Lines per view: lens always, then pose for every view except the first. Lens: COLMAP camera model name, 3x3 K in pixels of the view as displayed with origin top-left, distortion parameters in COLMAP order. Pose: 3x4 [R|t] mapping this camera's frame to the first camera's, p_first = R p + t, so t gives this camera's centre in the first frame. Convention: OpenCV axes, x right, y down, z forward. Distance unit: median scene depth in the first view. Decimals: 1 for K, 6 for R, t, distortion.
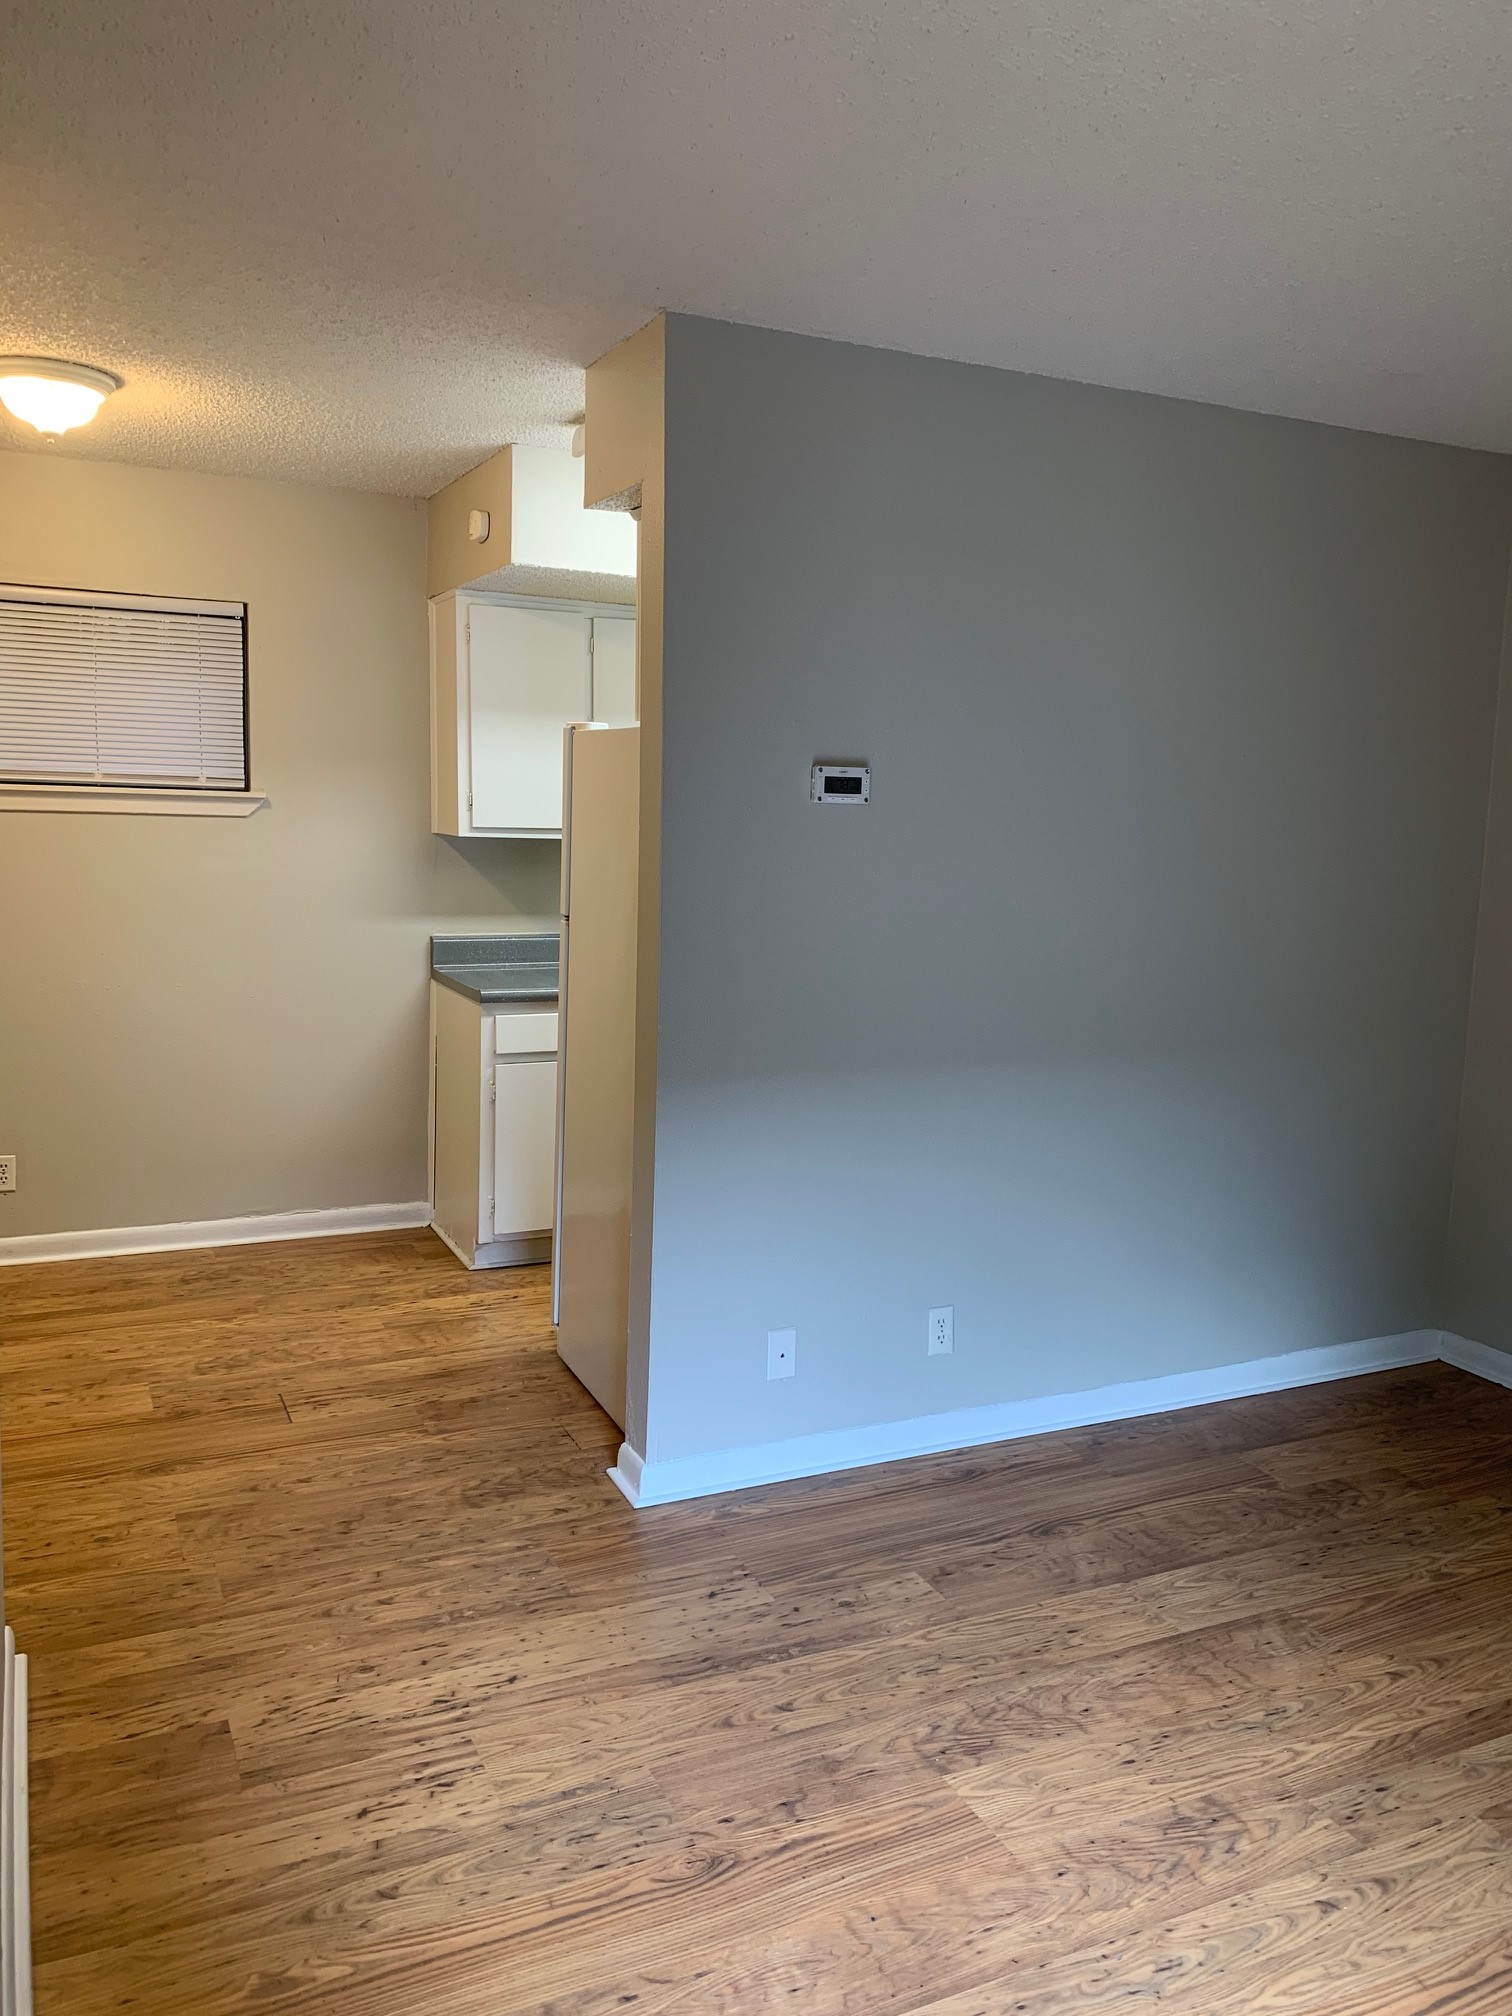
lens RADIAL K [[1554.5, 0, 775.6], [0, 1554.5, 986.6], [0, 0, 1]] dist [0.028304, -0.024721]
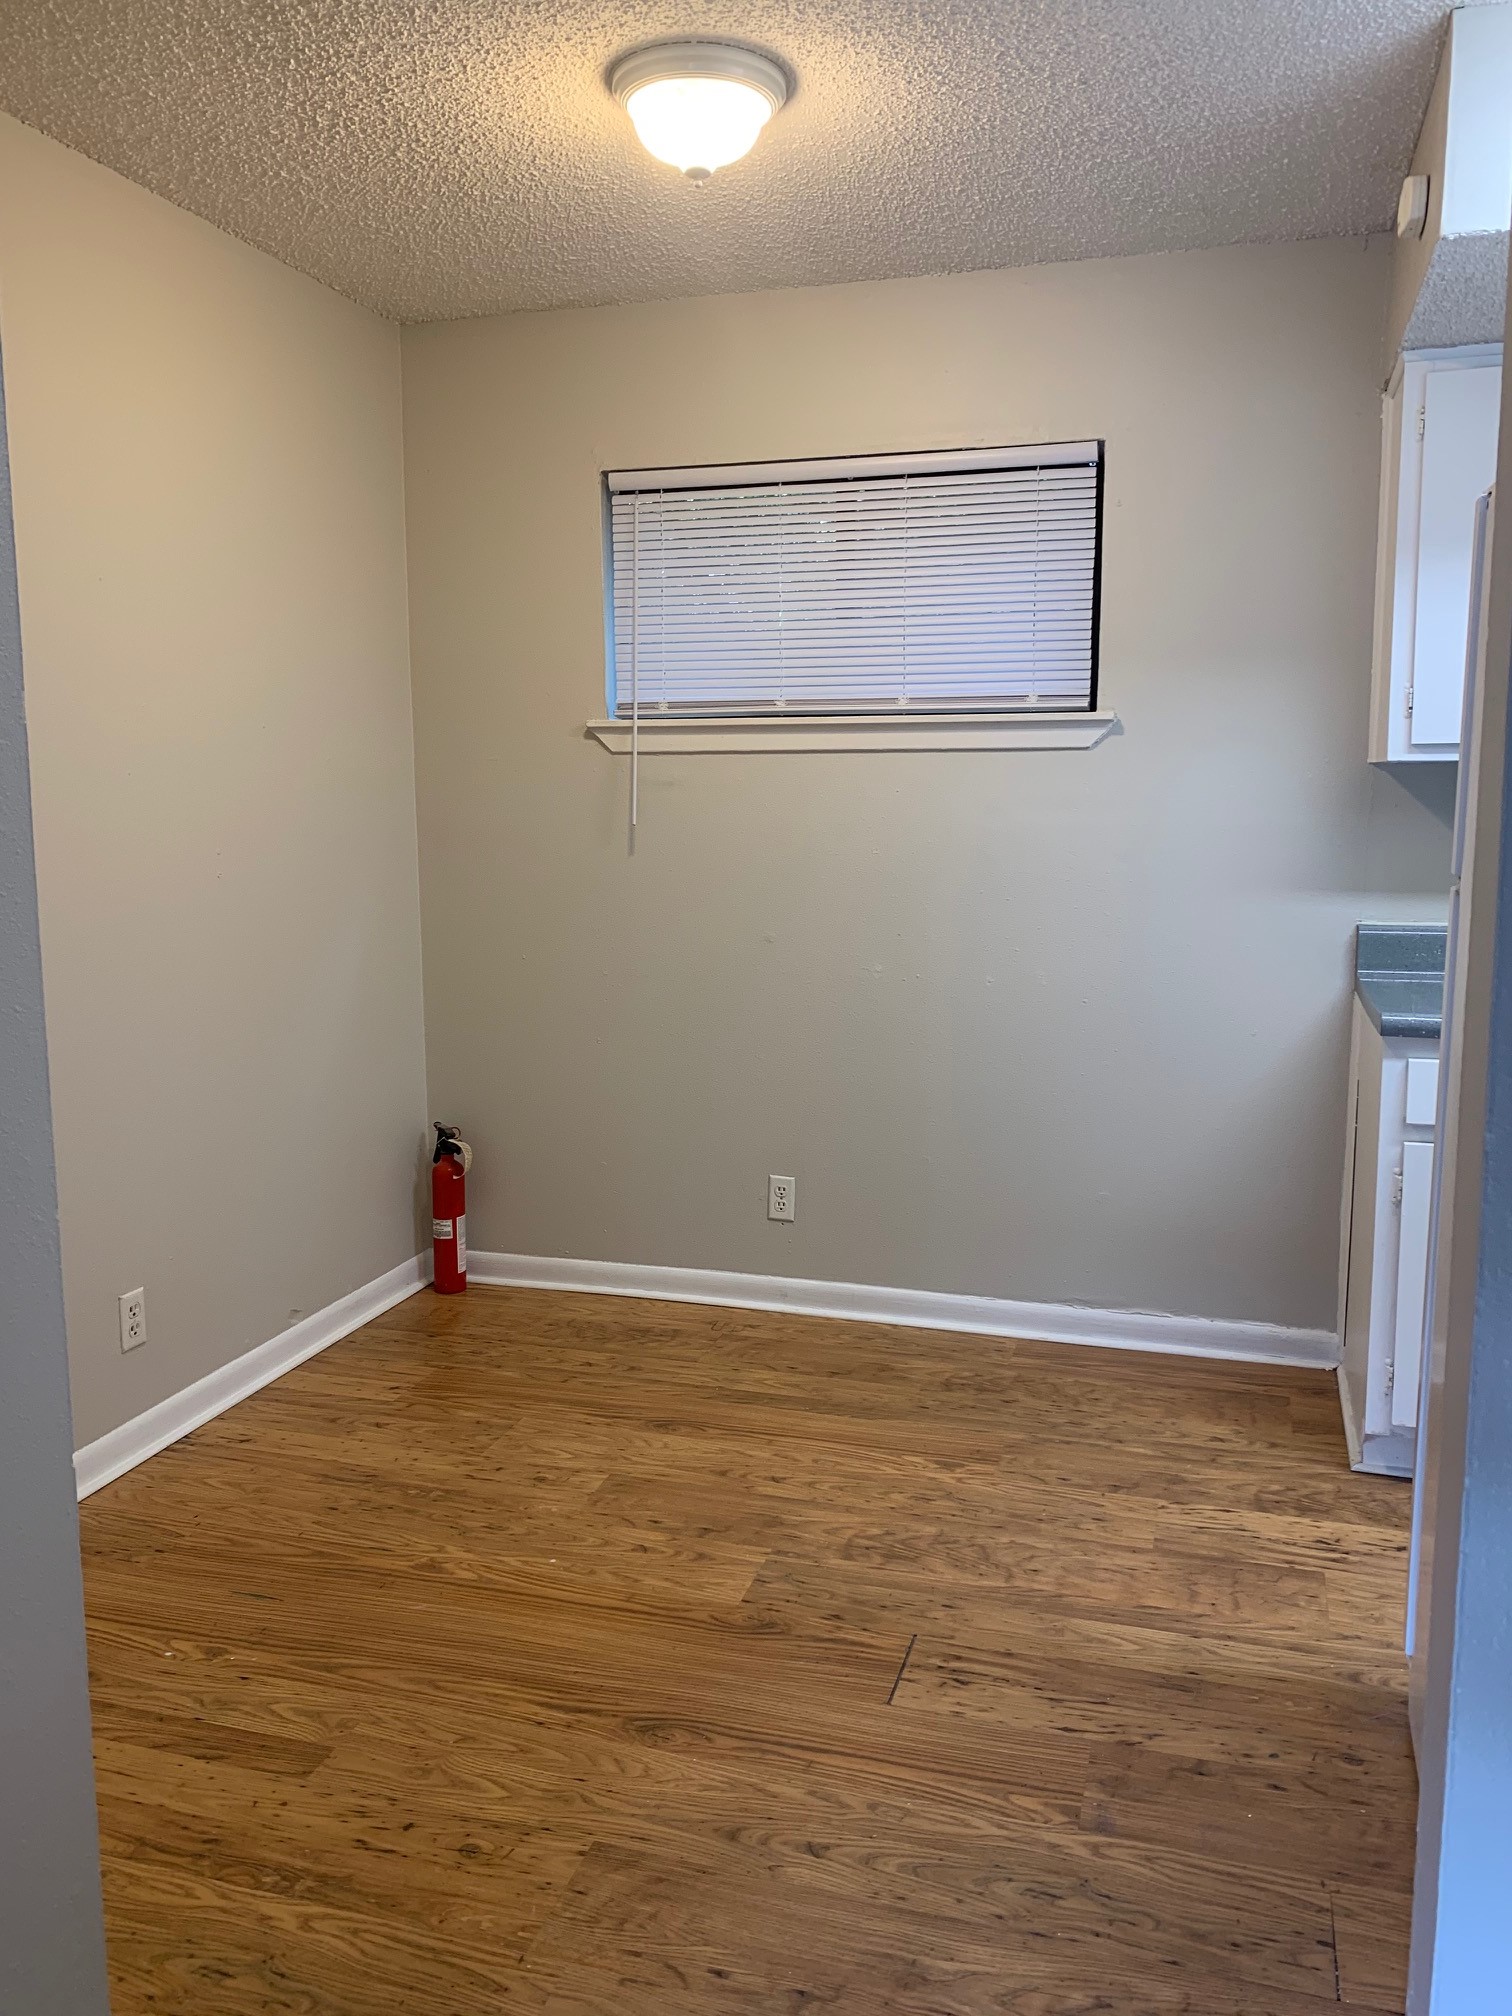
lens RADIAL K [[1554.5, 0, 761.4], [0, 1554.5, 991.4], [0, 0, 1]] dist [0.028304, -0.024721]
pose [[0.736299, 0.058002, -0.674166, 0.044231], [-0.057707, 0.998072, 0.022844, -0.007516], [0.674191, 0.022084, 0.738227, 0.485645]]
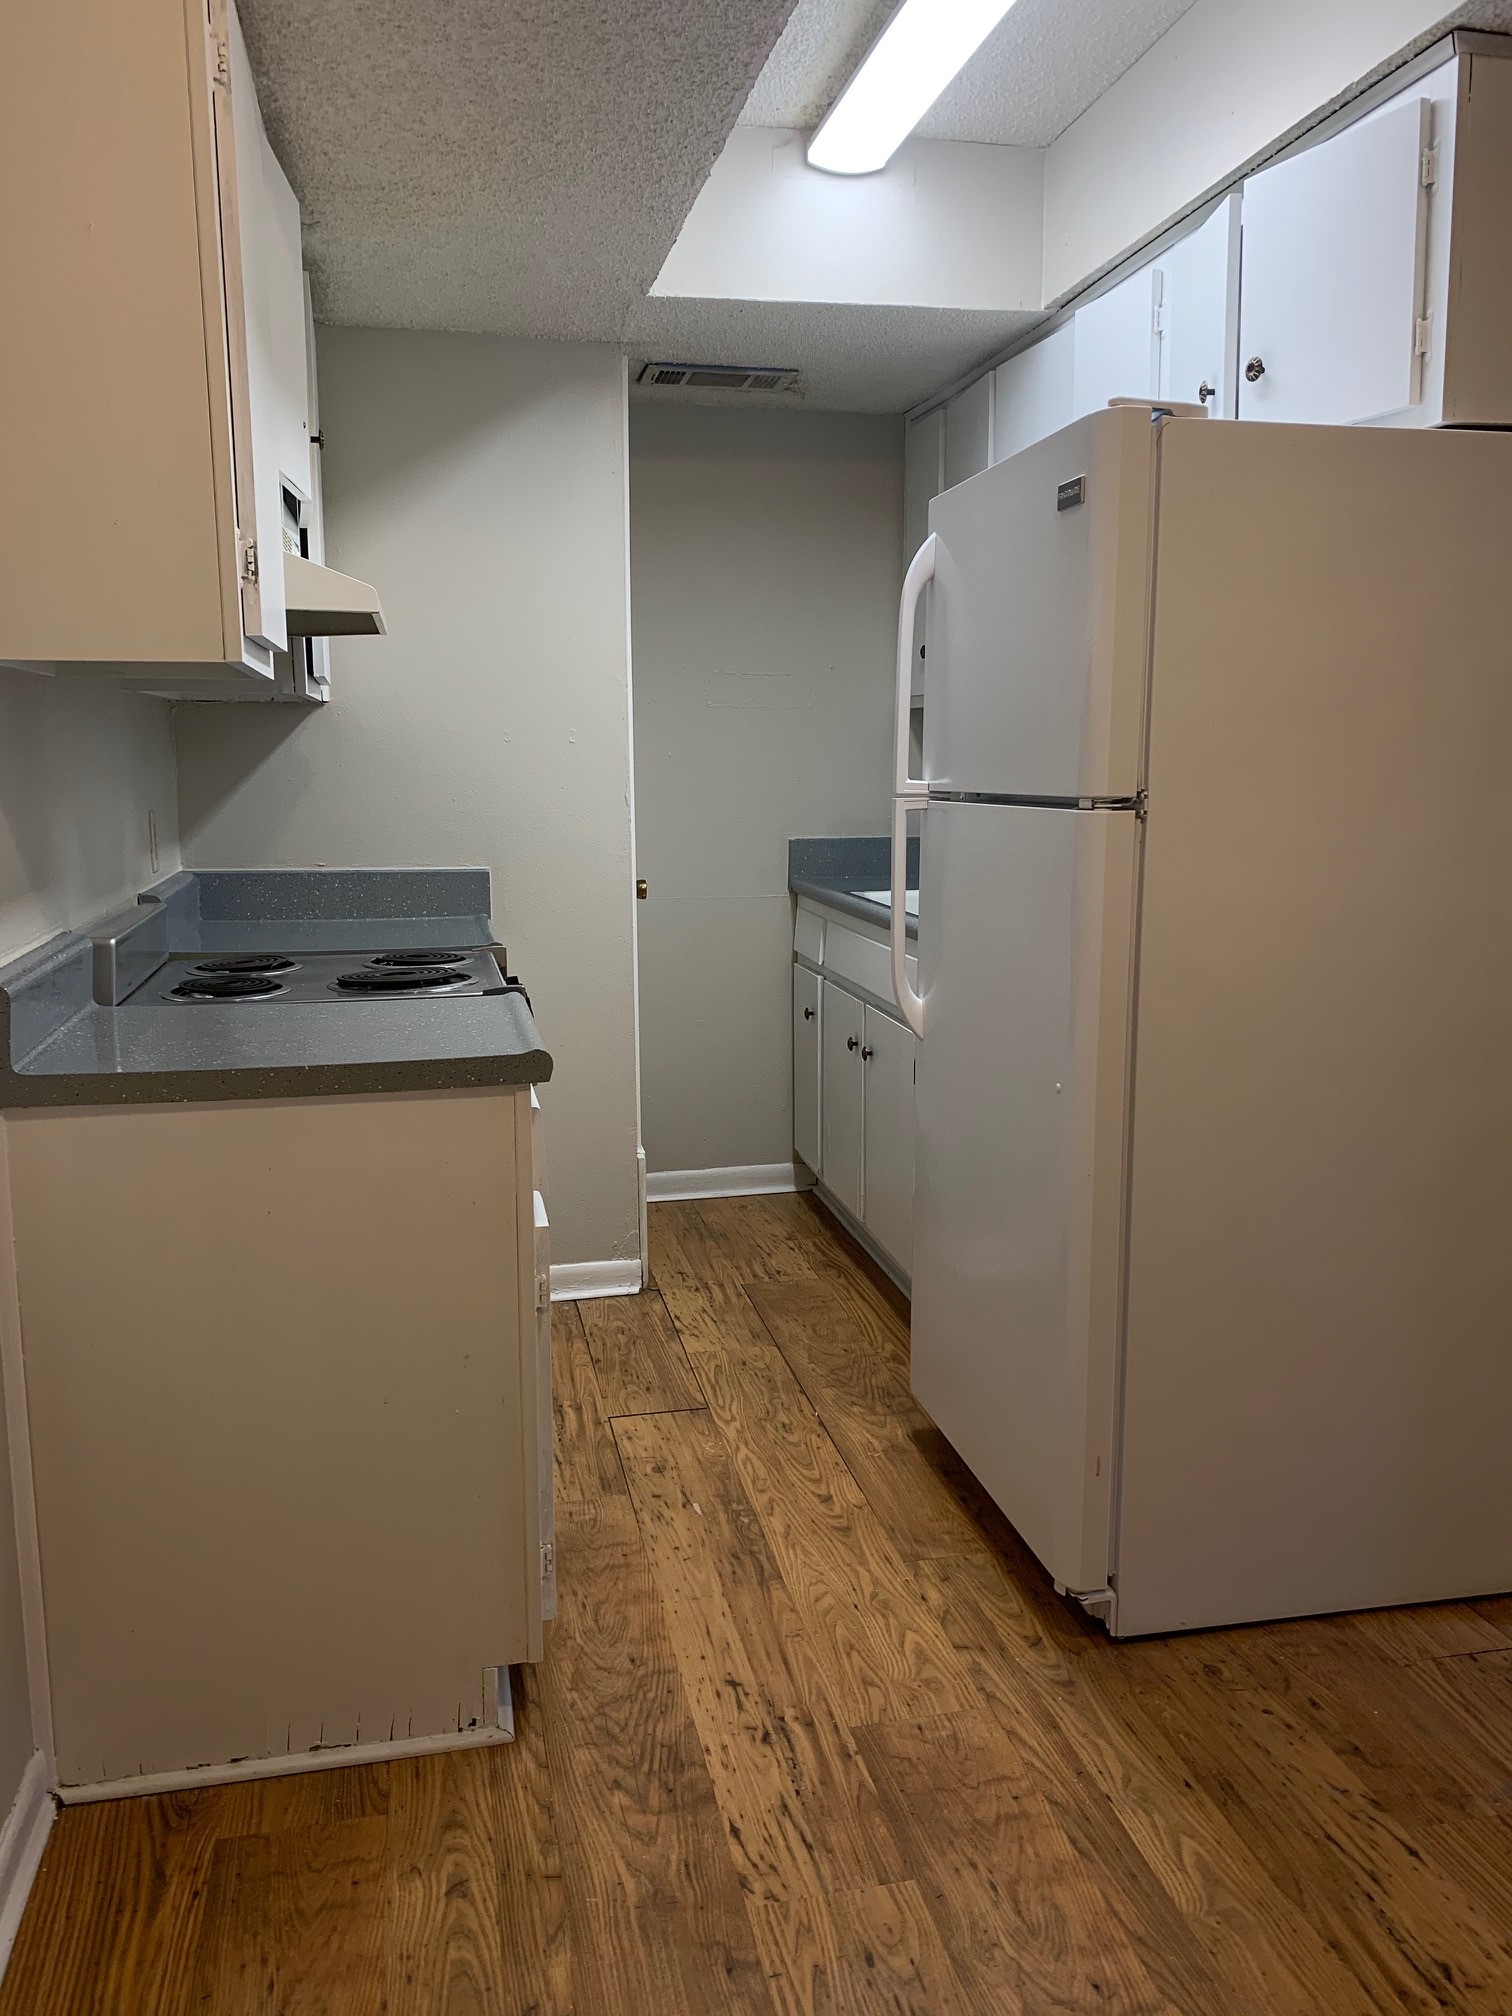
lens RADIAL K [[1554.5, 0, 762.2], [0, 1554.5, 1013.5], [0, 0, 1]] dist [0.028304, -0.024721]
pose [[0.223861, -0.199923, 0.953896, -0.671960], [0.127675, 0.976316, 0.174659, -0.084465], [-0.966222, 0.082689, 0.244084, 1.030740]]
